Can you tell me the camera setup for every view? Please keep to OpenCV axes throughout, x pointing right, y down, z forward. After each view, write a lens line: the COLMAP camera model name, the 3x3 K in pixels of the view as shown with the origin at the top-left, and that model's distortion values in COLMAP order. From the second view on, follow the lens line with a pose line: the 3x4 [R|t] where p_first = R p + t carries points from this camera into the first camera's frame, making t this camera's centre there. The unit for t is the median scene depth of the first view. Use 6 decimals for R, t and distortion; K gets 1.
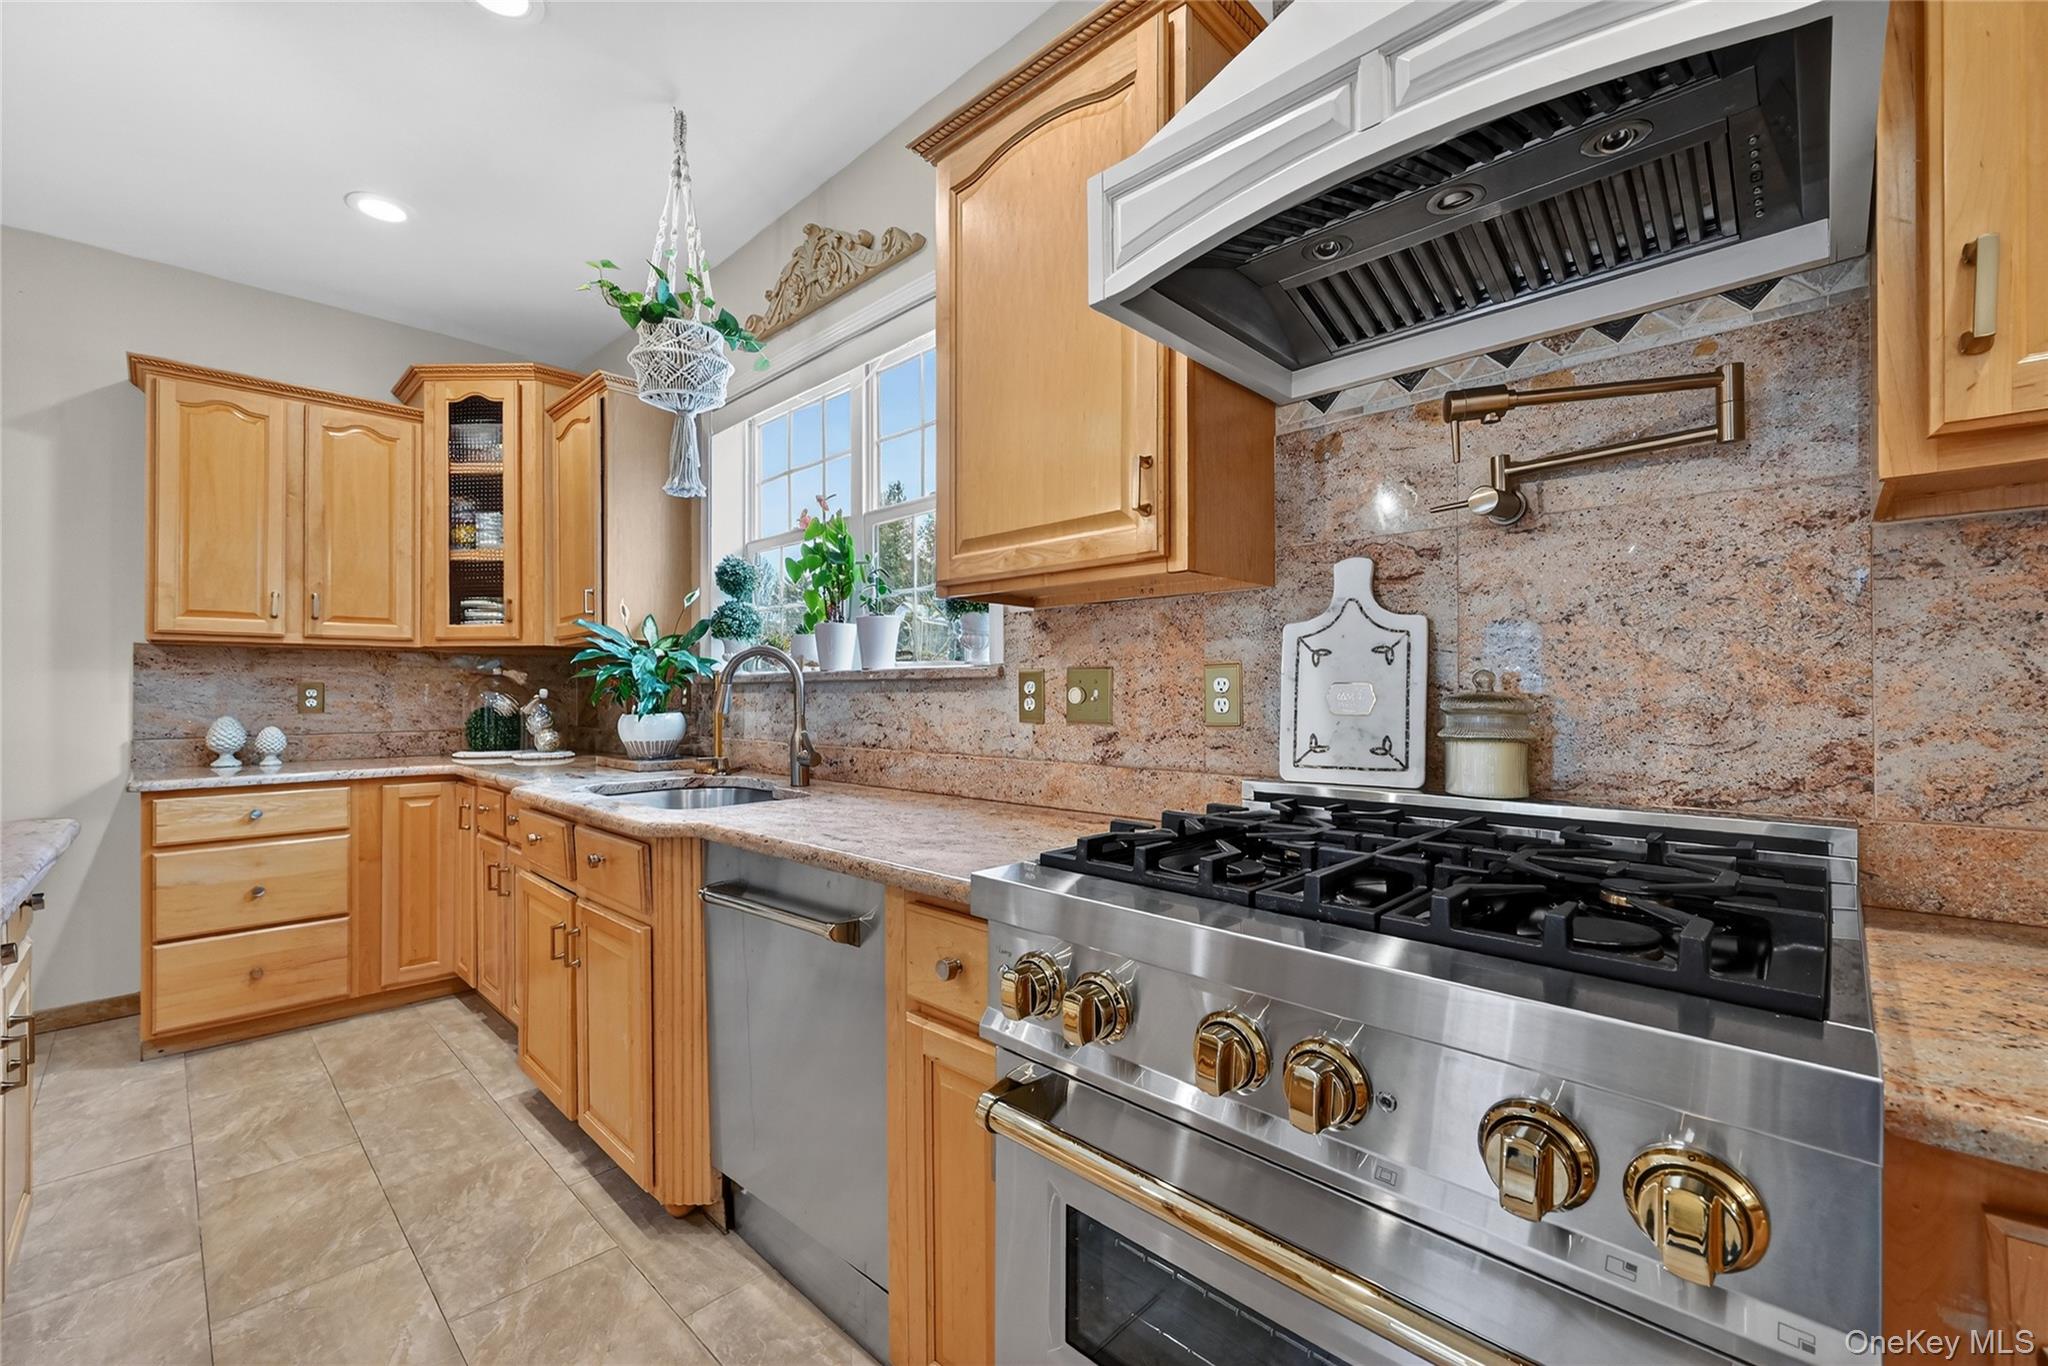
lens RADIAL K [[847.4, 0, 1017.7], [0, 847.4, 687.1], [0, 0, 1]] dist [-0.003167, 0.000053]
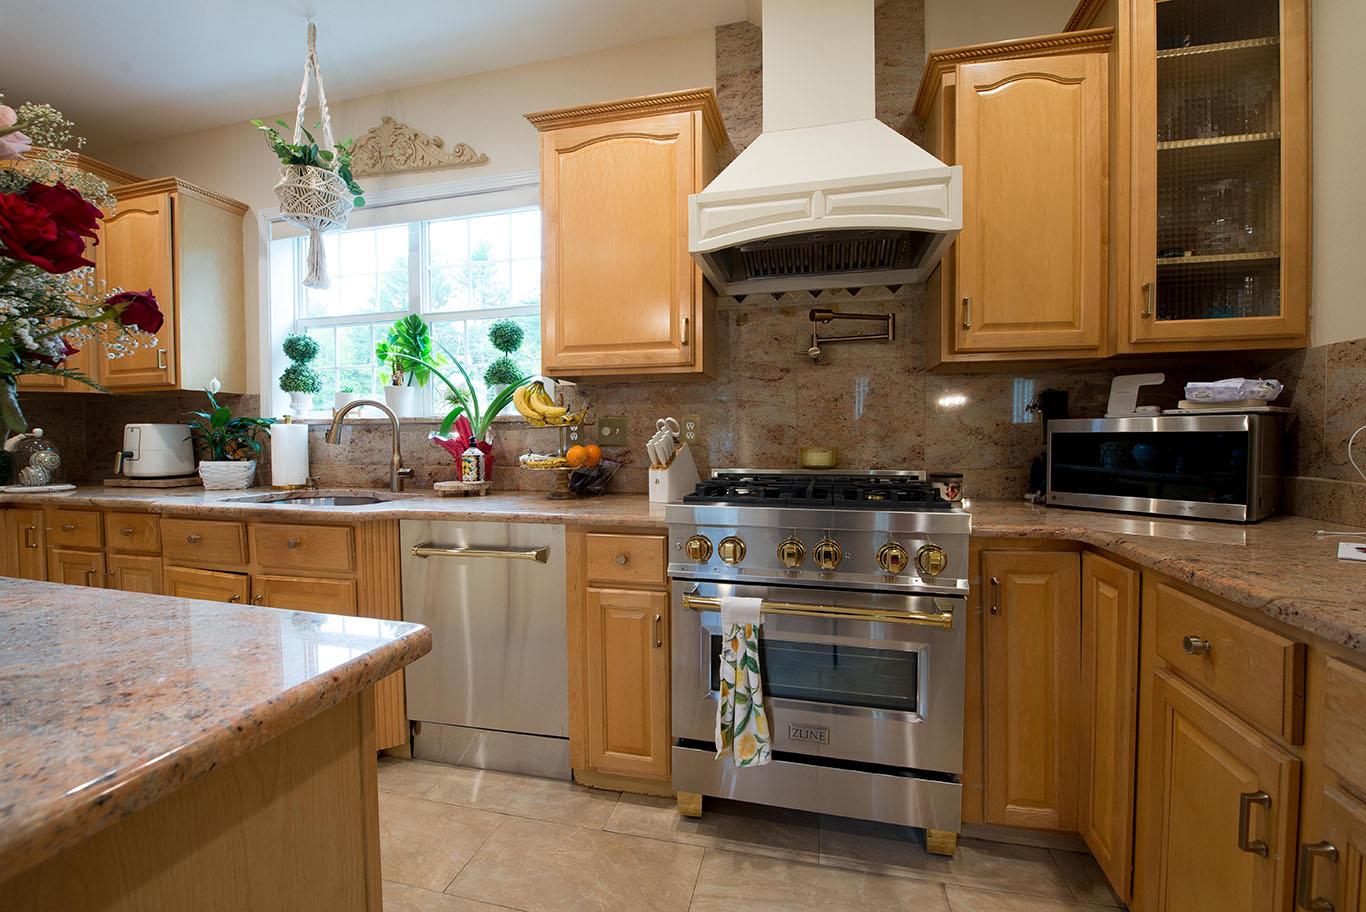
lens RADIAL K [[555.1, 0, 684.6], [0, 555.1, 449.0], [0, 0, 1]] dist [-0.023218, 0.005806]
pose [[0.865844, -0.014080, 0.500116, -0.529206], [-0.000921, 0.999557, 0.029736, 0.016608], [-0.500313, -0.026207, 0.865448, -0.211819]]
